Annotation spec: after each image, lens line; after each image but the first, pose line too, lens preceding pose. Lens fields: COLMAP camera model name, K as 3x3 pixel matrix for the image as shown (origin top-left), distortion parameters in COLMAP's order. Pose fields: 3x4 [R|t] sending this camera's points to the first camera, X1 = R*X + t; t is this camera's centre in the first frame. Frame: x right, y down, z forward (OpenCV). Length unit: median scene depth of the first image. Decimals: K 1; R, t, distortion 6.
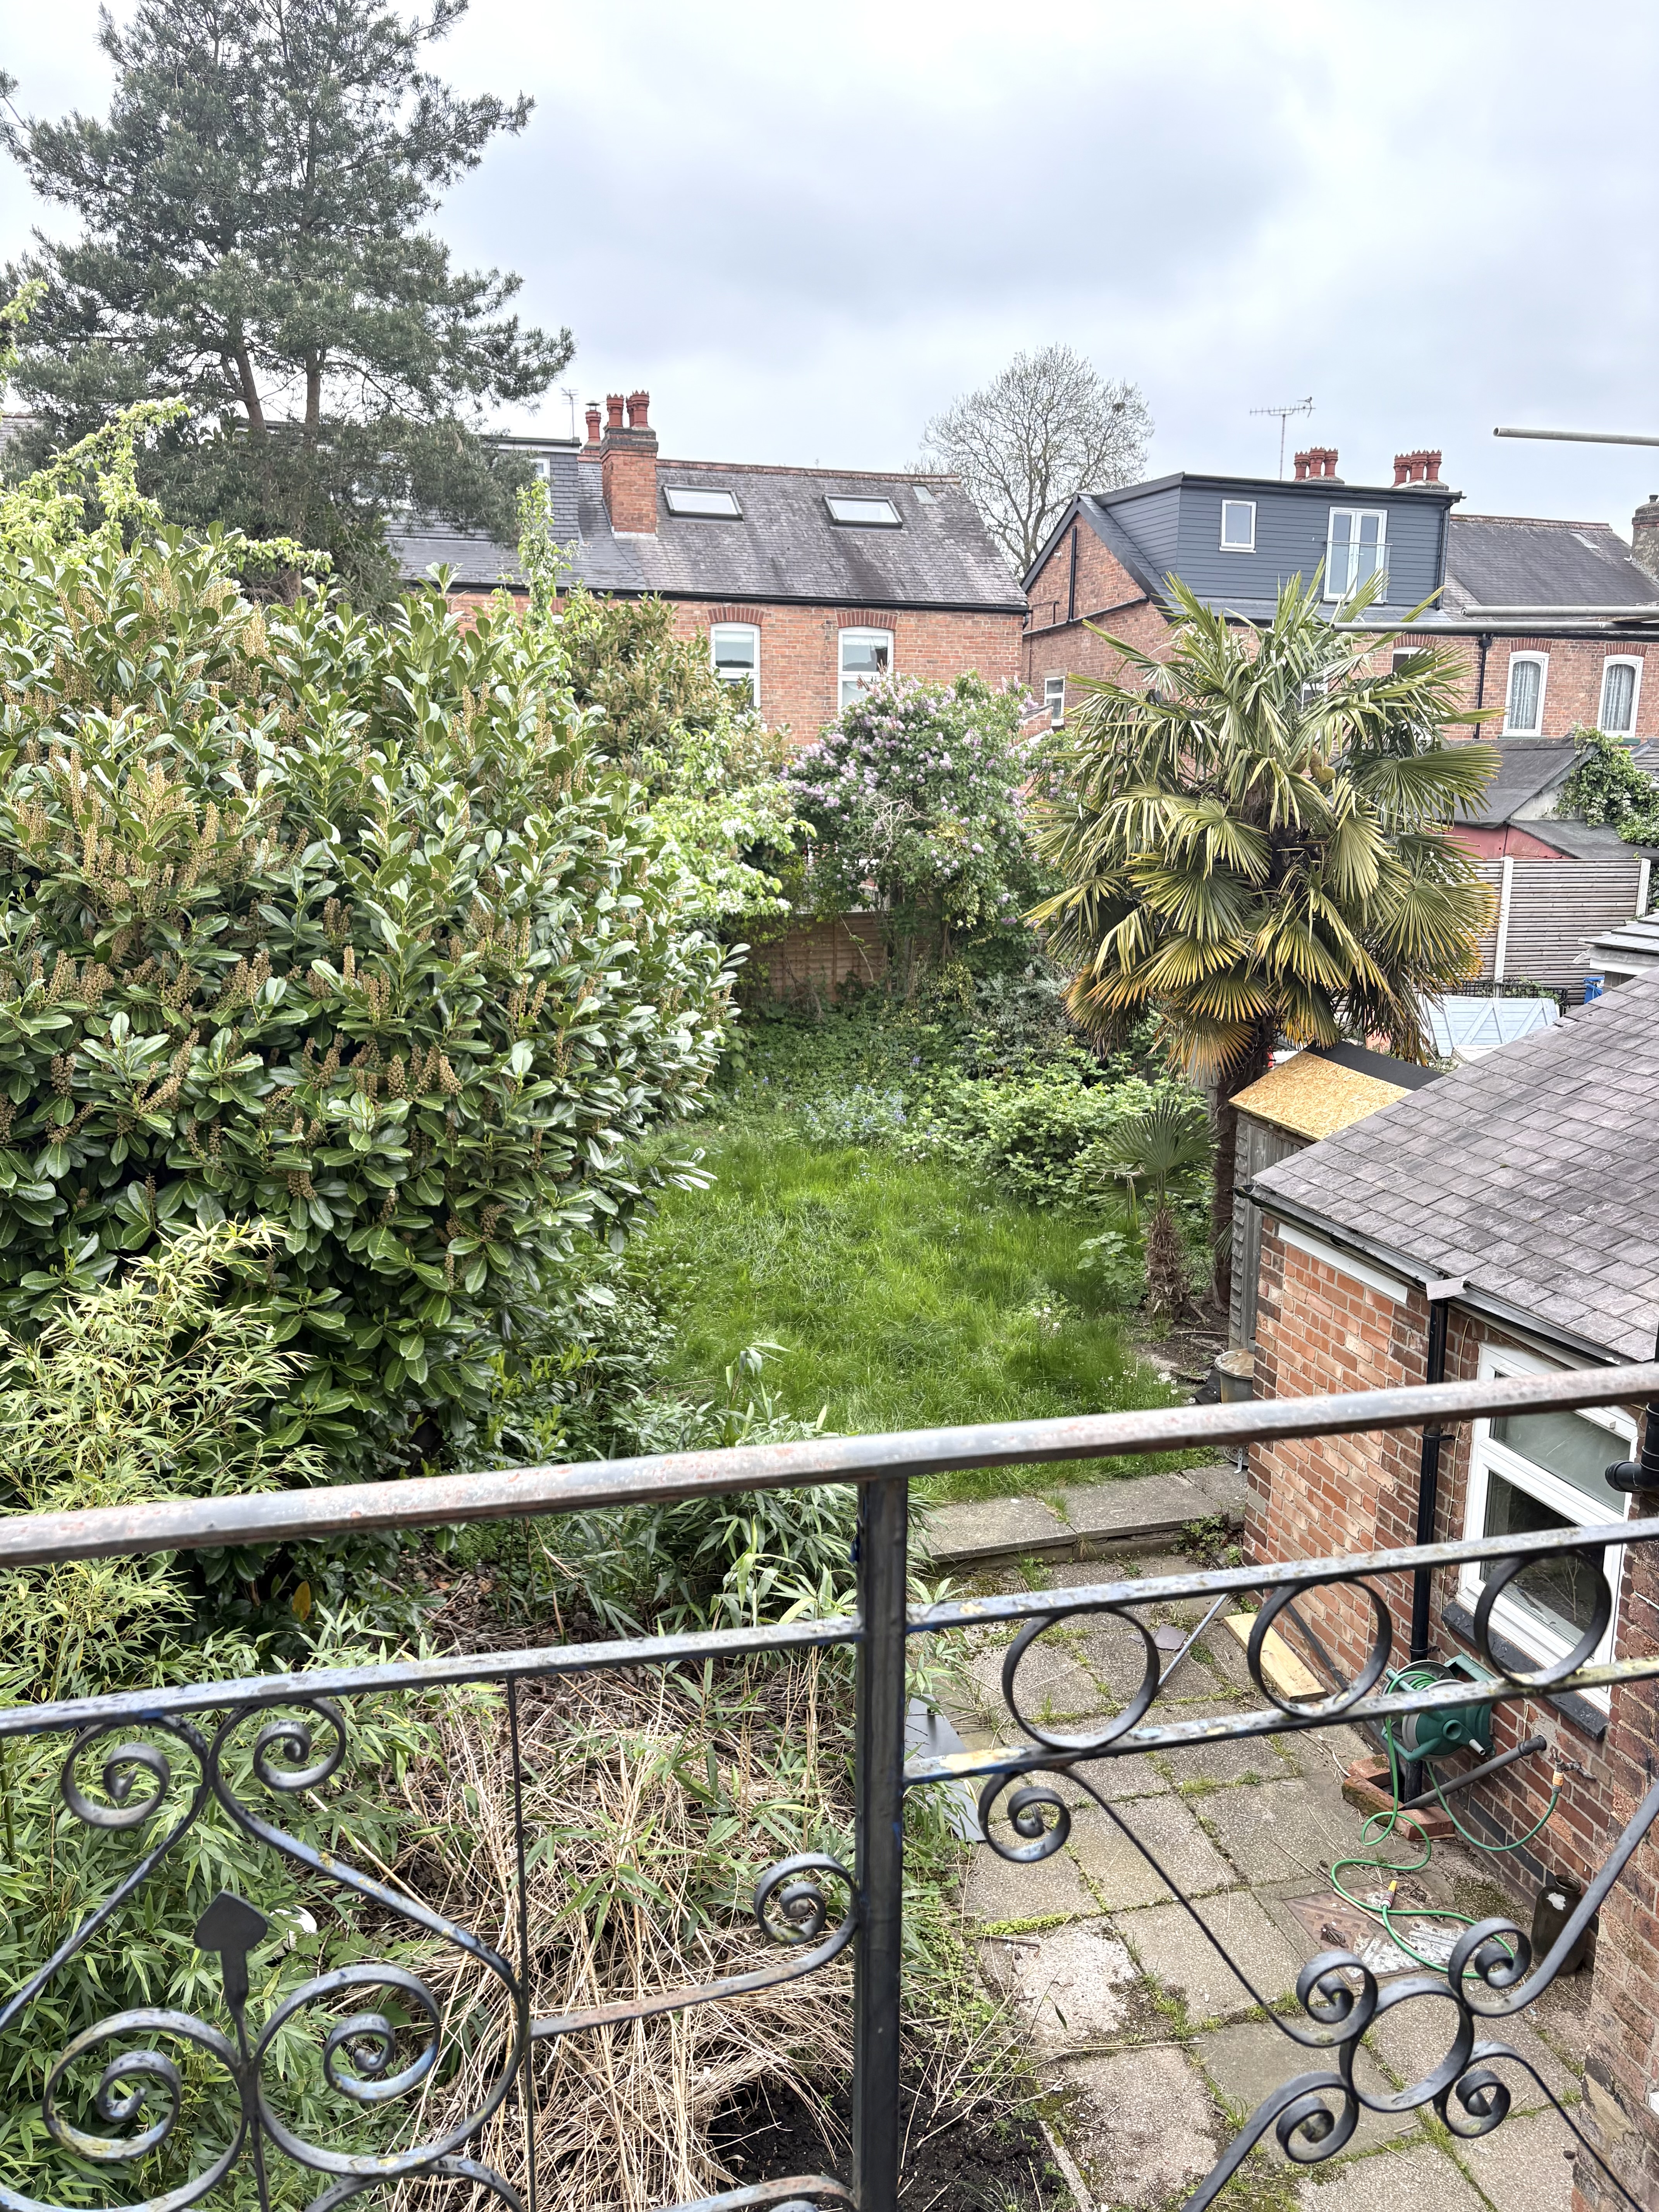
lens RADIAL K [[1675.9, 0, 829.5], [0, 1675.9, 1106.0], [0, 0, 1]] dist [0.228638, -0.000101]
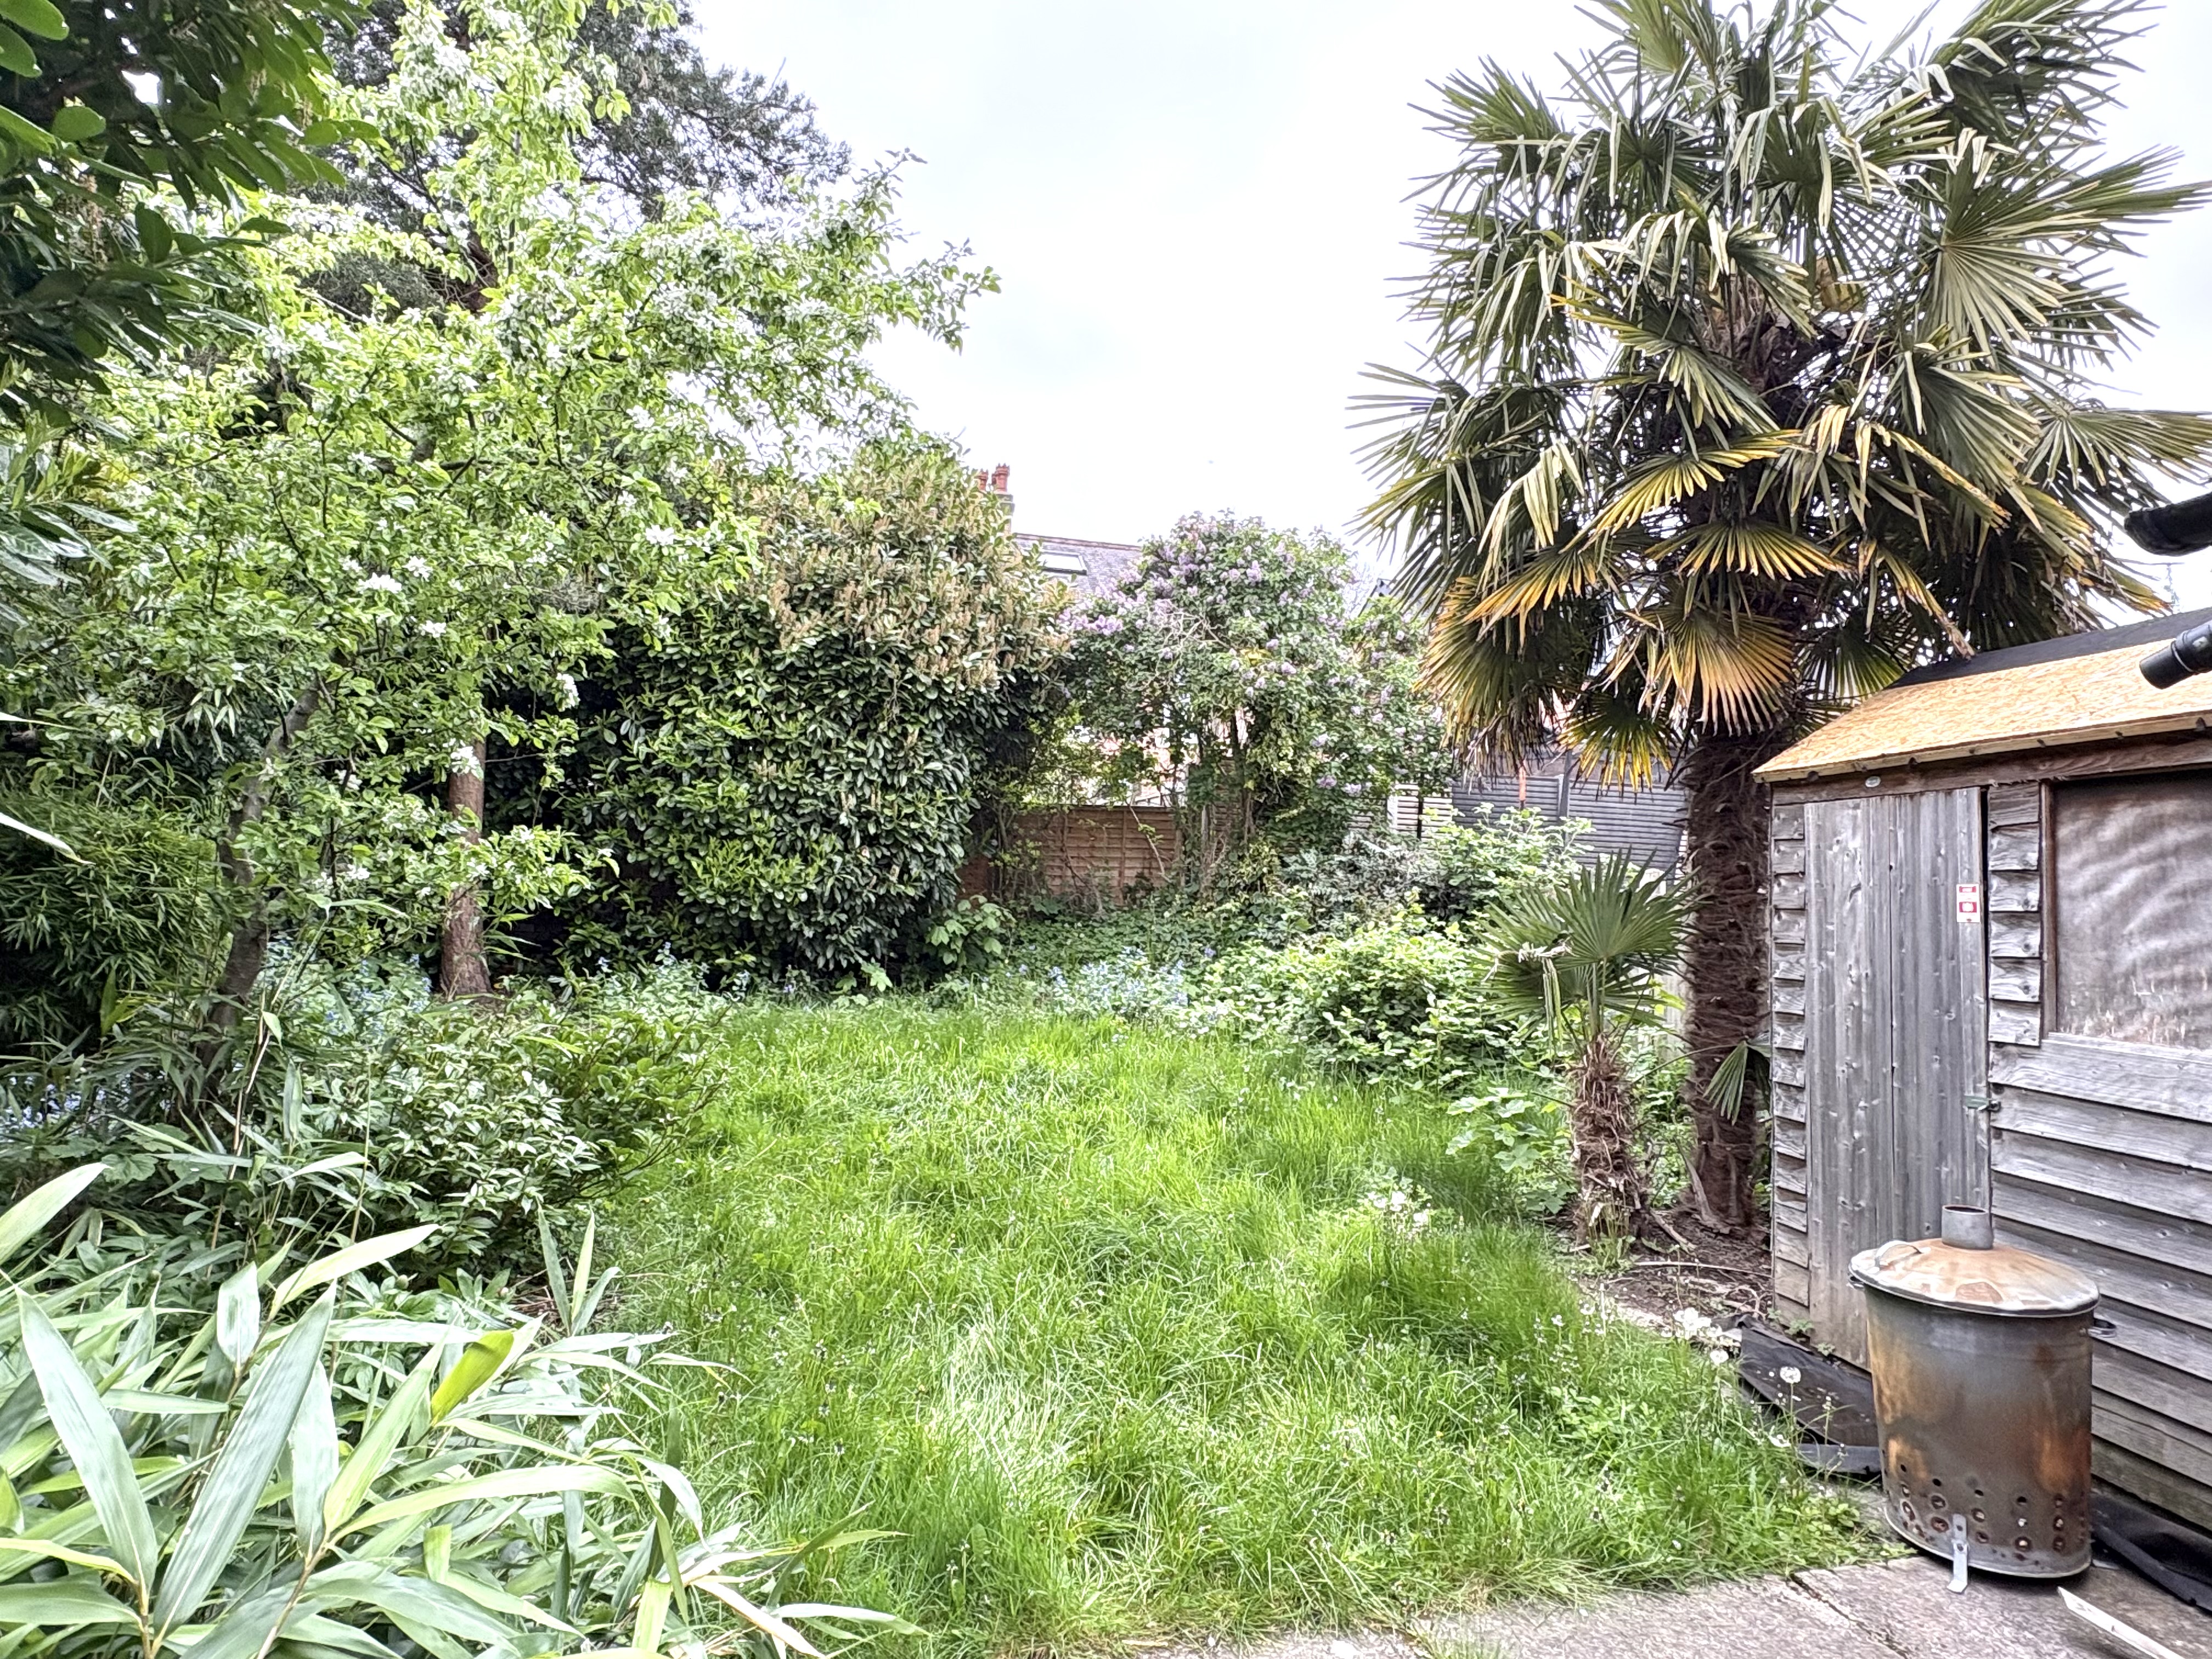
lens RADIAL K [[1285.0, 0, 1106.0], [0, 1285.0, 829.5], [0, 0, 1]] dist [0.002708, 0.000315]
pose [[0.997492, 0.033786, -0.062192, 0.048371], [-0.048640, 0.965557, -0.255606, 0.095729], [0.051414, 0.257990, 0.964779, 0.477328]]
